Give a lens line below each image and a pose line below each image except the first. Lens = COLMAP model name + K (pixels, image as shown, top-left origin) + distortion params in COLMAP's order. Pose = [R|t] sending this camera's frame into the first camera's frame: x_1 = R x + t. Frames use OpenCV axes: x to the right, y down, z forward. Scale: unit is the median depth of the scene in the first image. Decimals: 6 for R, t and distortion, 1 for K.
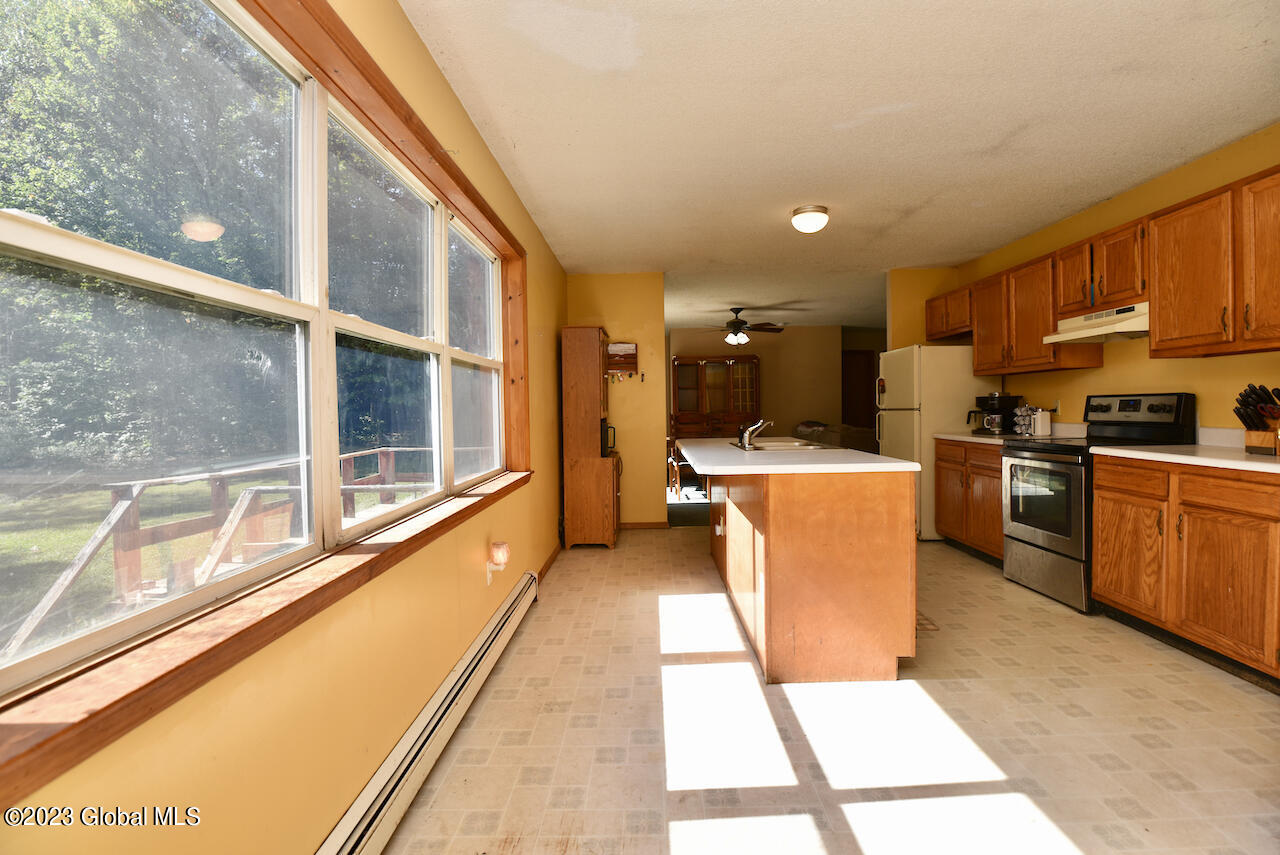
lens RADIAL K [[630.3, 0, 640.0], [0, 630.3, 427.5], [0, 0, 1]] dist [-0.024844, -0.001729]
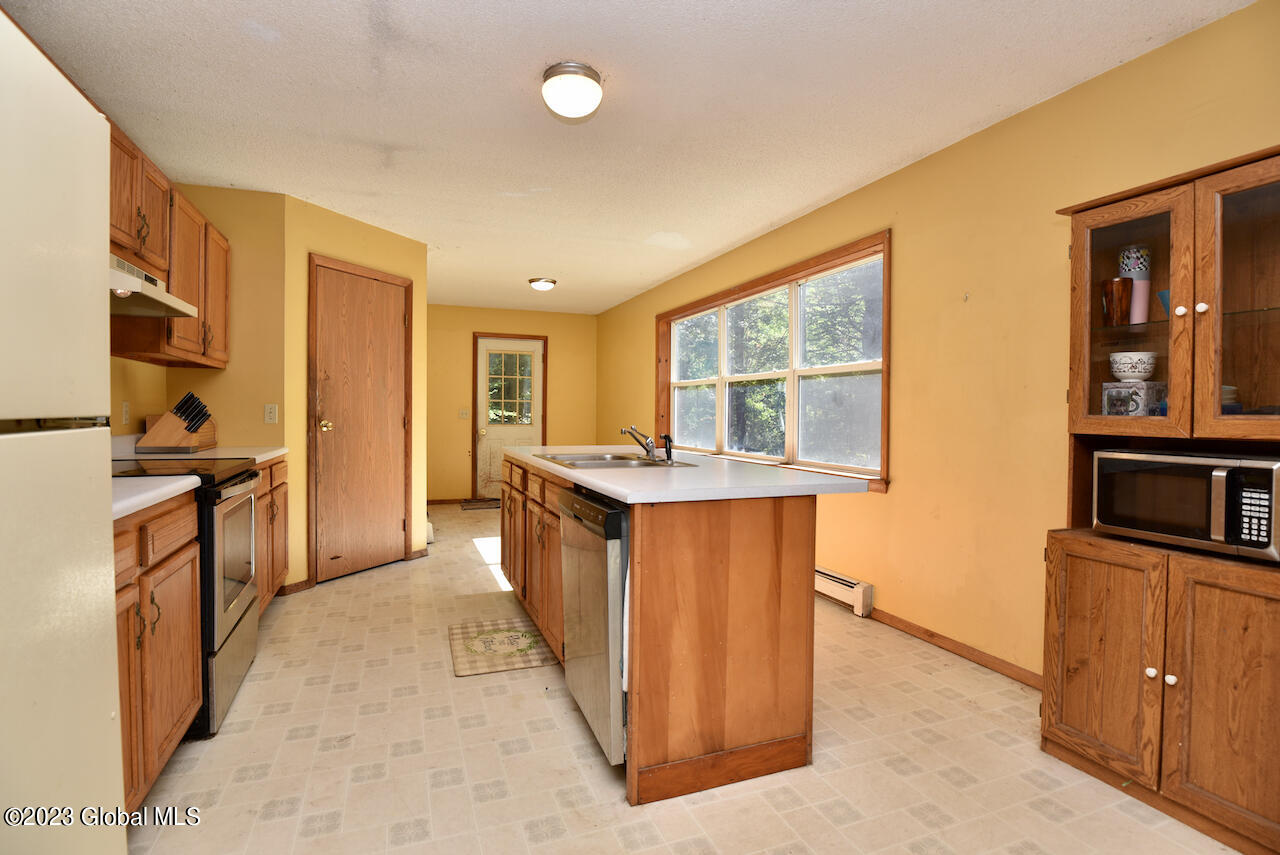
lens RADIAL K [[630.3, 0, 640.0], [0, 630.3, 427.5], [0, 0, 1]] dist [-0.024844, -0.001729]
pose [[-0.927912, 0.017569, -0.372385, 0.573515], [-0.005043, 0.998206, 0.059661, -0.067410], [0.372766, 0.057238, -0.926159, 2.083972]]
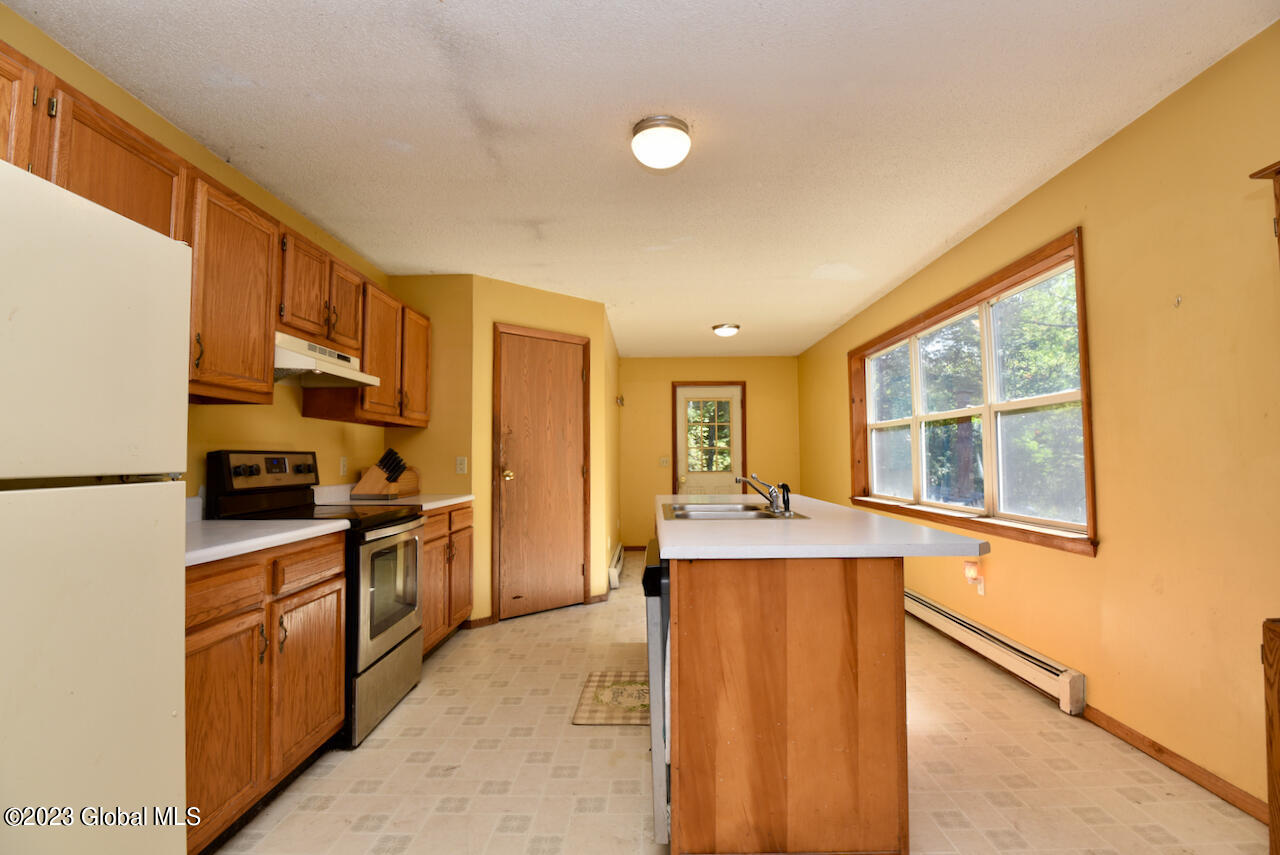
lens RADIAL K [[641.7, 0, 640.0], [0, 641.7, 427.5], [0, 0, 1]] dist [-0.024994, -0.002867]
pose [[-0.999674, 0.025502, 0.001153, 0.390662], [0.025480, 0.999544, -0.016219, -0.068210], [-0.001566, -0.016184, -0.999868, 2.104458]]
